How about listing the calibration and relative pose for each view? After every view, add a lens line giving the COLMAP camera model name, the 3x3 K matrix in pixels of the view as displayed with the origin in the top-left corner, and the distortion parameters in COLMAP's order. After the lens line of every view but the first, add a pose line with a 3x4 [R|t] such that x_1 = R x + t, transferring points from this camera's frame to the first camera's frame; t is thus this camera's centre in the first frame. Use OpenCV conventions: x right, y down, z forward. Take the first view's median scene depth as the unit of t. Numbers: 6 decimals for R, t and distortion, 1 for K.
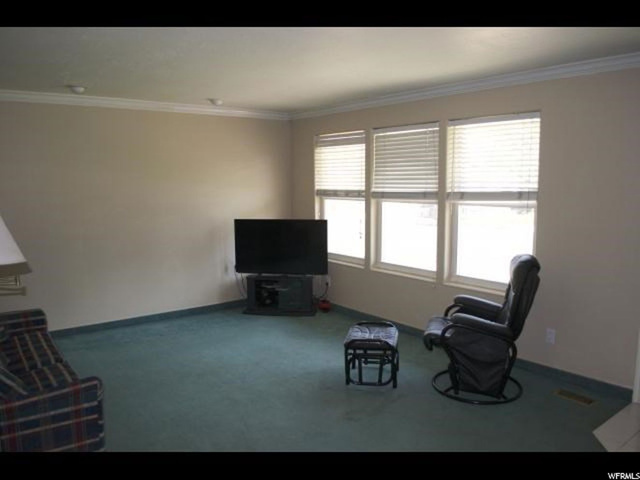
lens RADIAL K [[549.3, 0, 320.0], [0, 549.3, 240.0], [0, 0, 1]] dist [-0.013209, -0.004130]
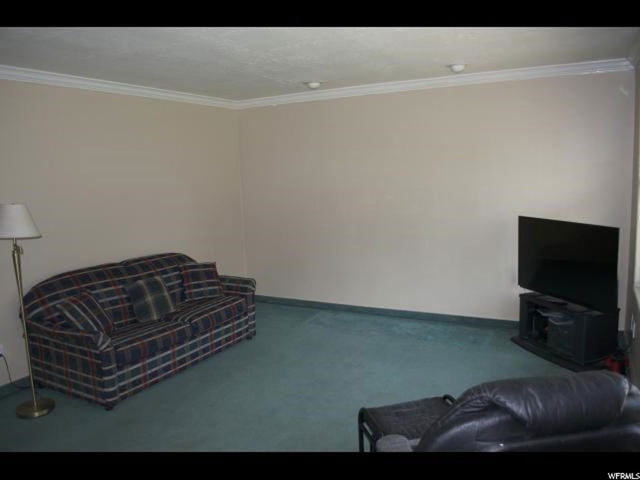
lens RADIAL K [[549.3, 0, 320.0], [0, 549.3, 240.0], [0, 0, 1]] dist [-0.013209, -0.004130]
pose [[0.365115, 0.116390, -0.923658, 0.505599], [-0.066600, 0.992878, 0.098786, -0.069134], [0.928577, 0.025448, 0.370266, 0.528970]]
